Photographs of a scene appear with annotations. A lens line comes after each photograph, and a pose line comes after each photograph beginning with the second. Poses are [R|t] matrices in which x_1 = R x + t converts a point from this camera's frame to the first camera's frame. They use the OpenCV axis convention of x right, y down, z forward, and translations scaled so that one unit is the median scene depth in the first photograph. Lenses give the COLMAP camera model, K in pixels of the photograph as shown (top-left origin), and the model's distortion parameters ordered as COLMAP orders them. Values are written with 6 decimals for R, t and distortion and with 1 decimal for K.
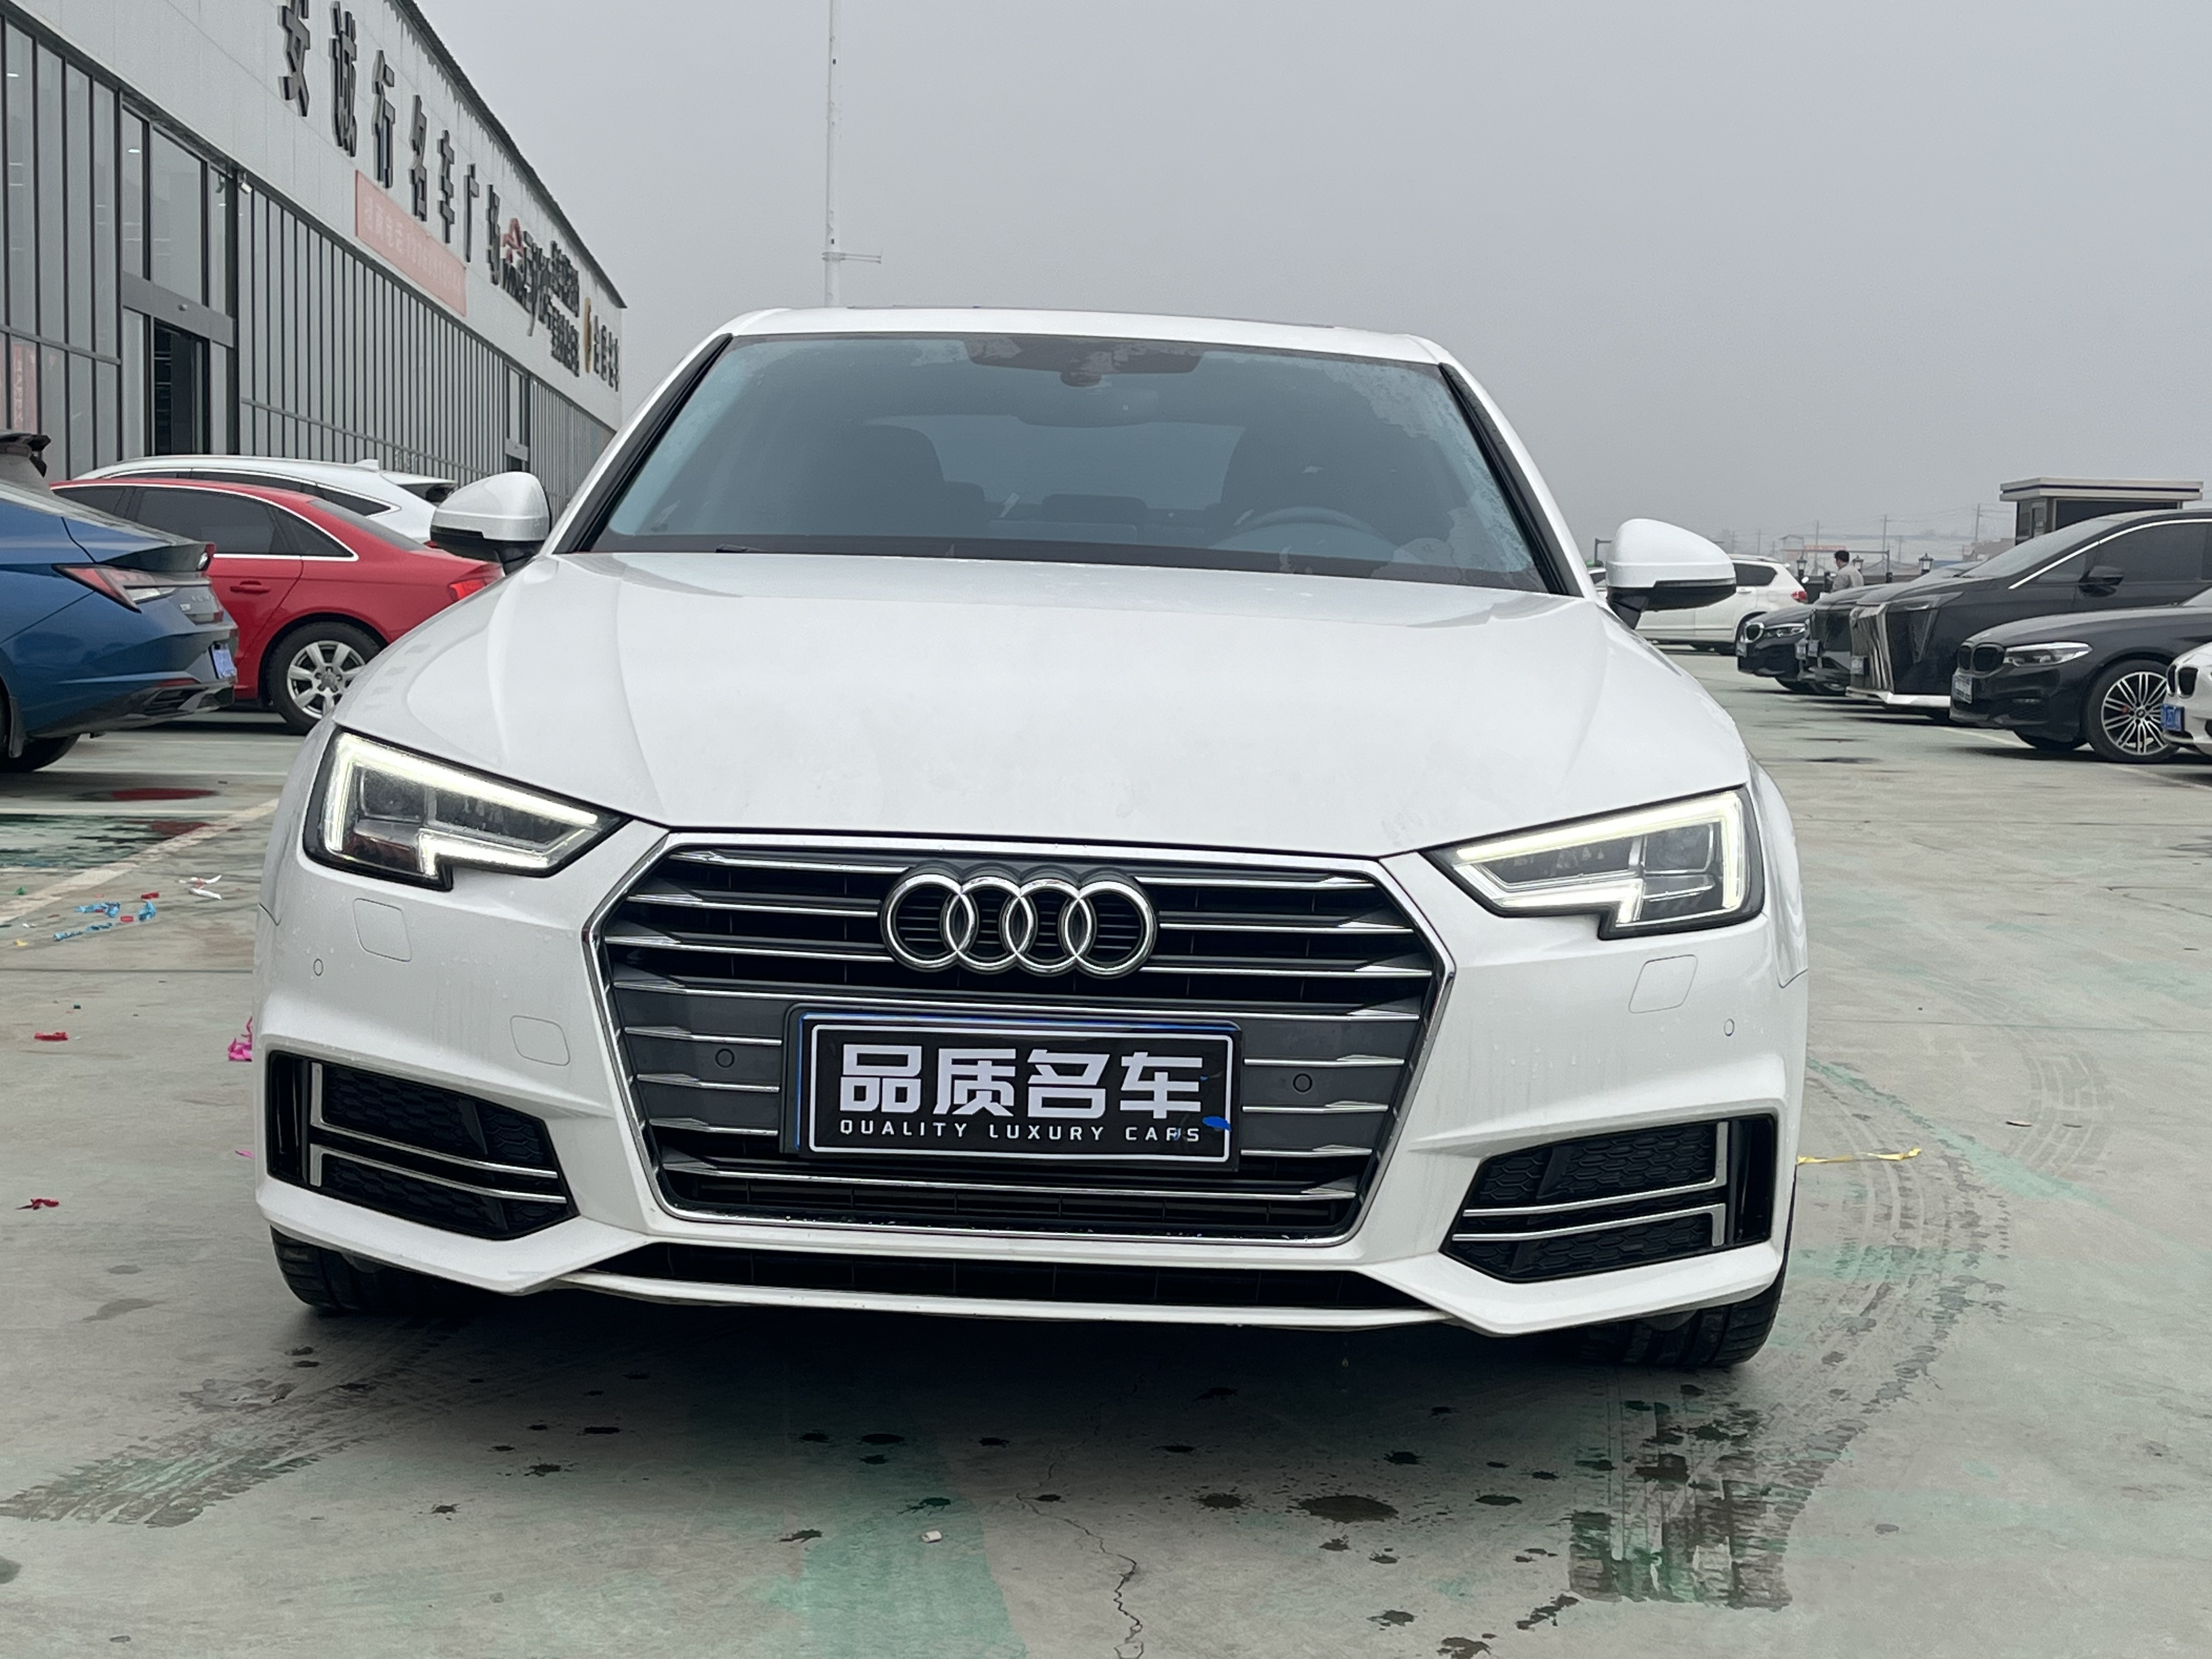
lens RADIAL K [[3103.3, 0, 1106.0], [0, 3103.3, 829.5], [0, 0, 1]] dist [0.215967, -0.823013]
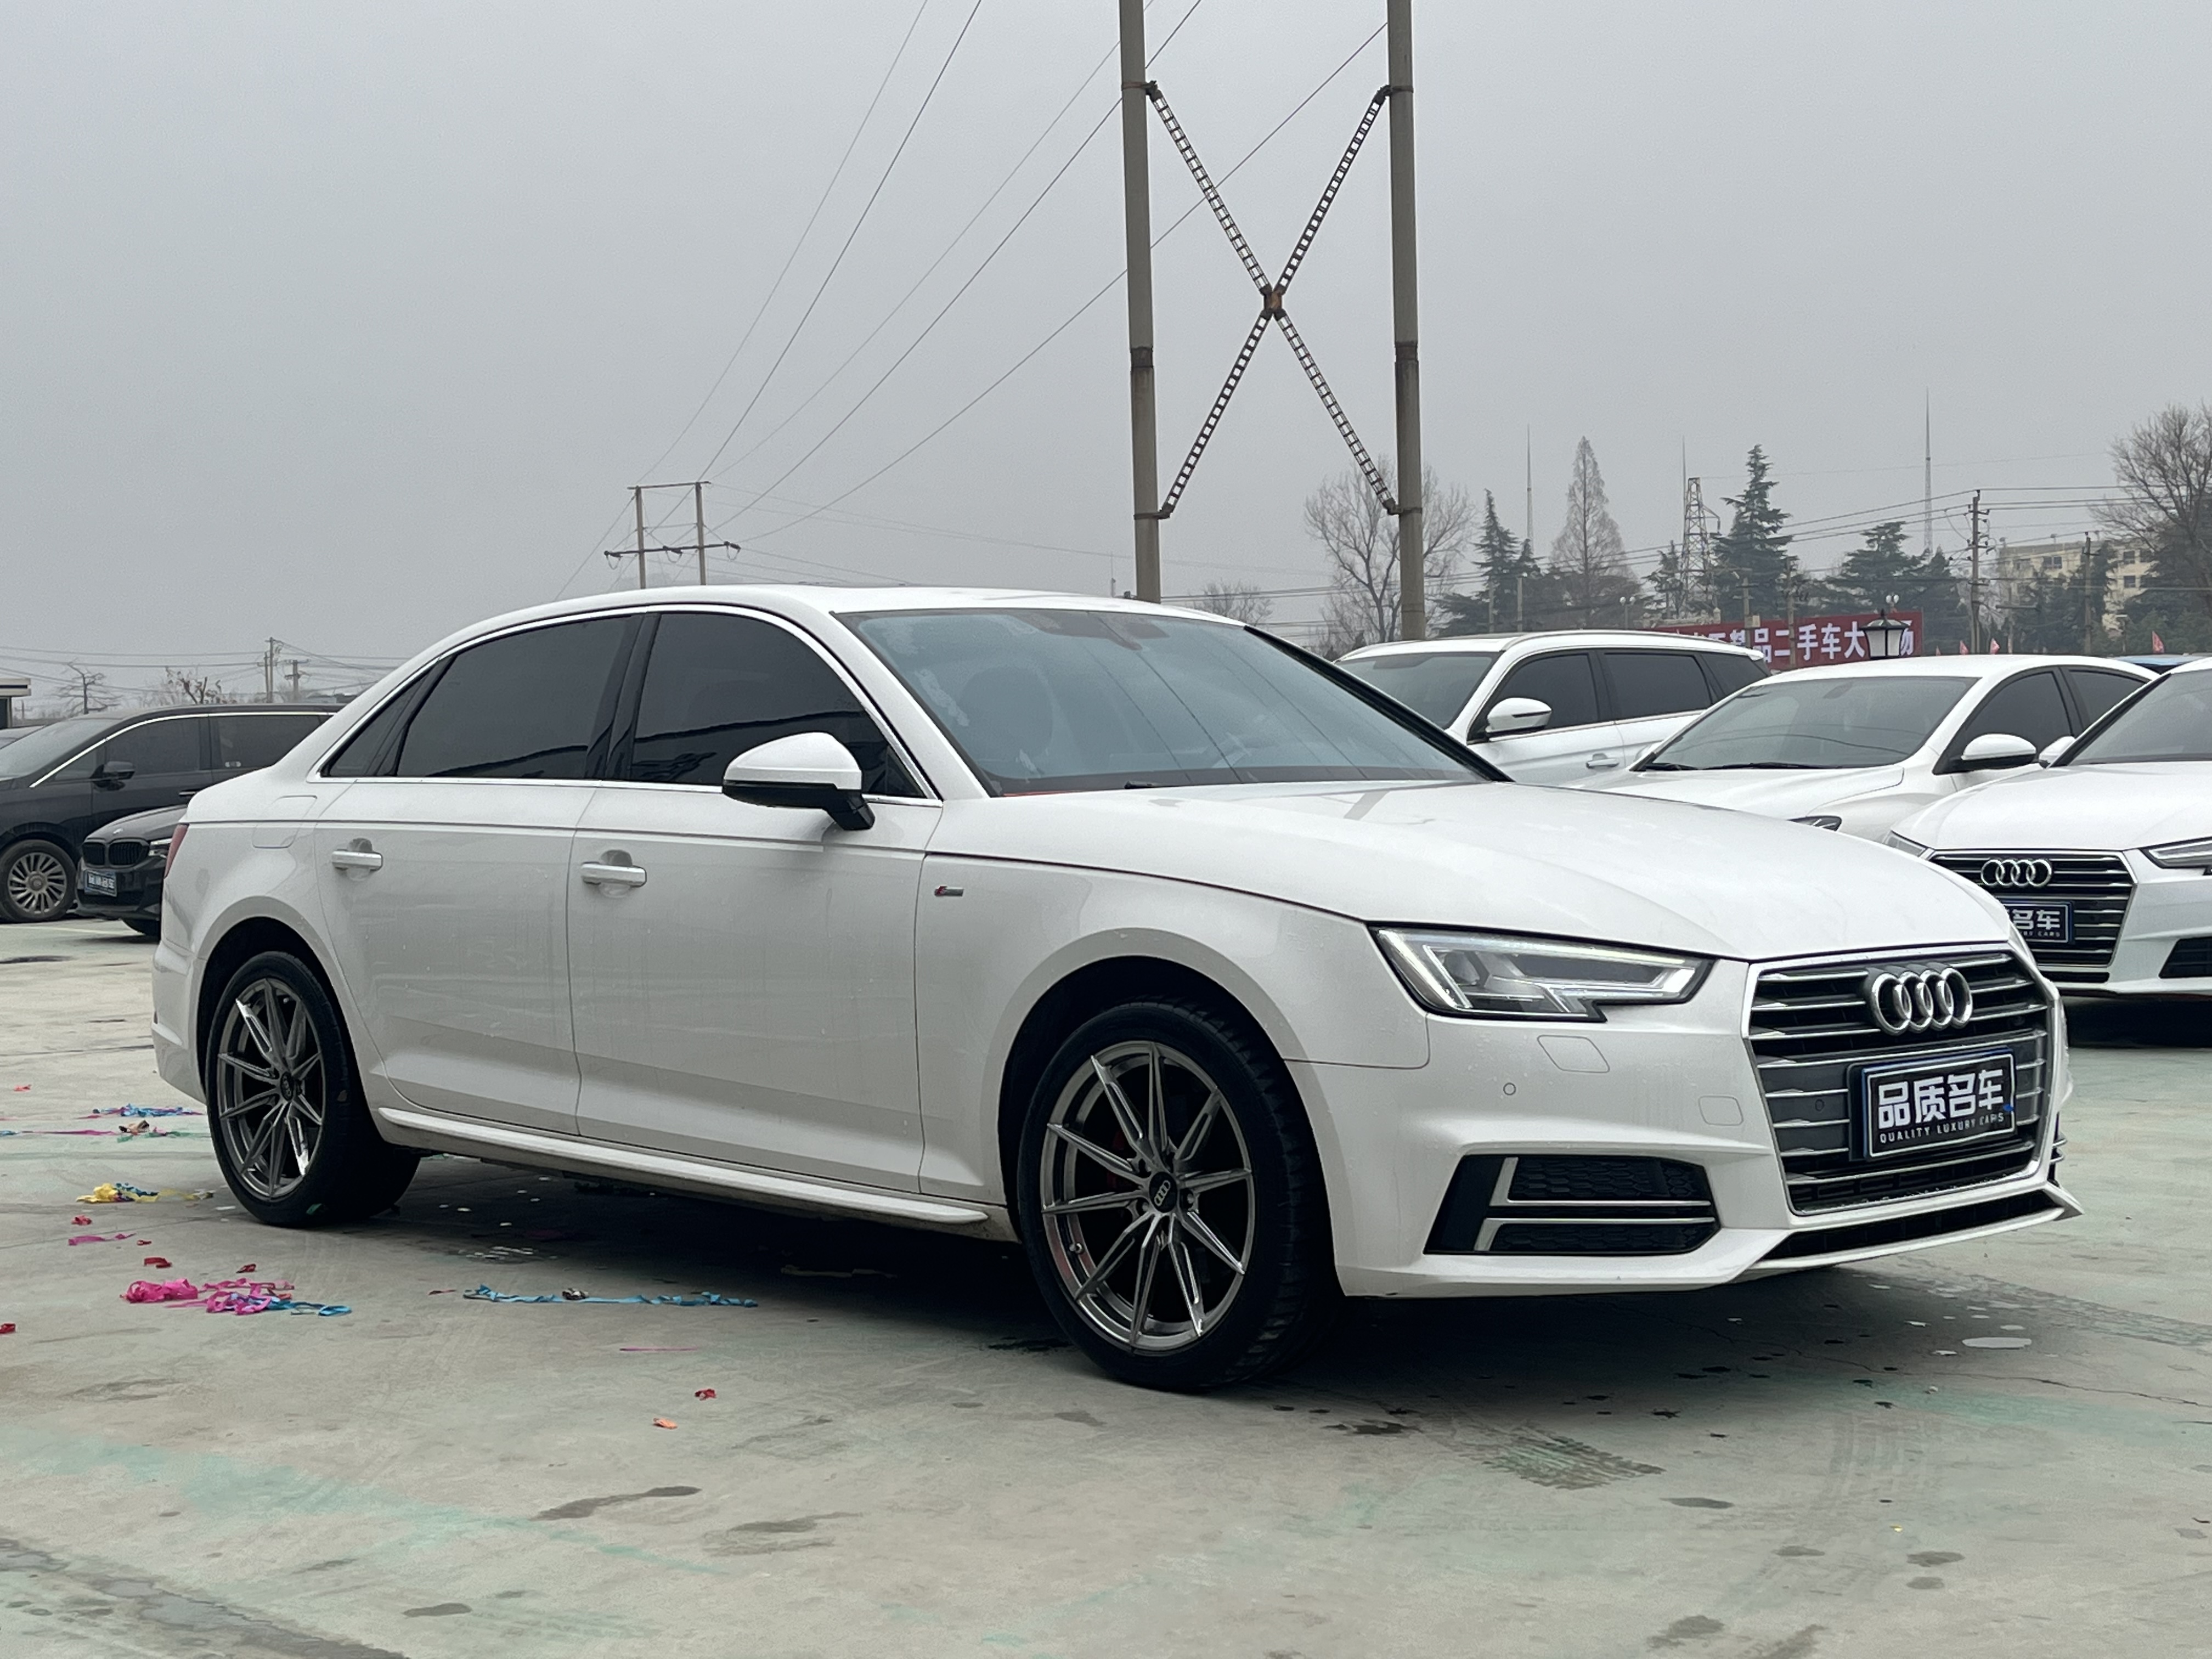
lens RADIAL K [[3103.3, 0, 1106.0], [0, 3103.3, 829.5], [0, 0, 1]] dist [0.215967, -0.823013]
pose [[0.726809, -0.060190, 0.684197, -1.440140], [0.100351, 0.994769, -0.019089, -0.068403], [-0.679469, 0.082534, 0.729048, 0.100552]]
